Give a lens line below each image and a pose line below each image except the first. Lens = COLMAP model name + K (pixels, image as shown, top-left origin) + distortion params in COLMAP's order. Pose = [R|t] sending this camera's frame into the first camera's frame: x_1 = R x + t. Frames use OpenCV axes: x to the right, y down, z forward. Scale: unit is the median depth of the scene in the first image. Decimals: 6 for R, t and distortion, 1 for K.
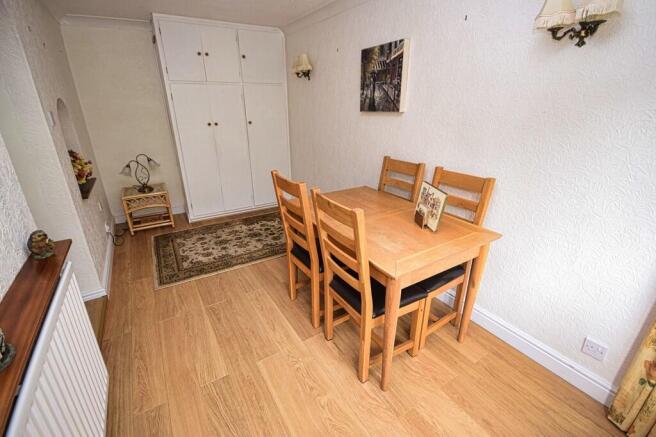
lens RADIAL K [[308.3, 0, 325.2], [0, 308.3, 221.0], [0, 0, 1]] dist [0.003300, -0.005507]
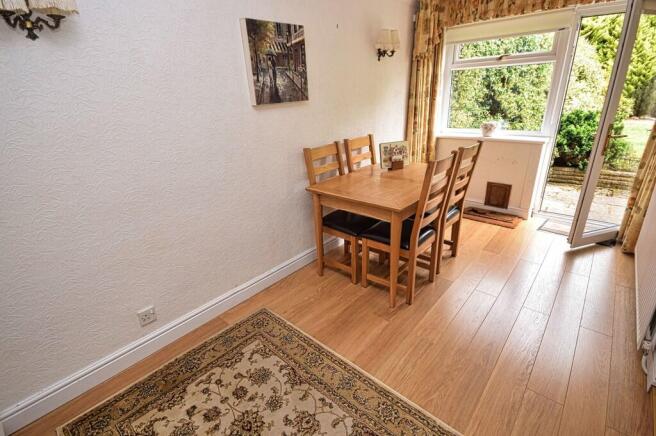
lens RADIAL K [[308.3, 0, 337.4], [0, 308.3, 208.9], [0, 0, 1]] dist [0.003300, -0.005507]
pose [[-0.316319, -0.328473, 0.889971, -0.745864], [0.379362, 0.816064, 0.436031, -0.443805], [-0.869498, 0.475546, -0.133526, 1.161624]]
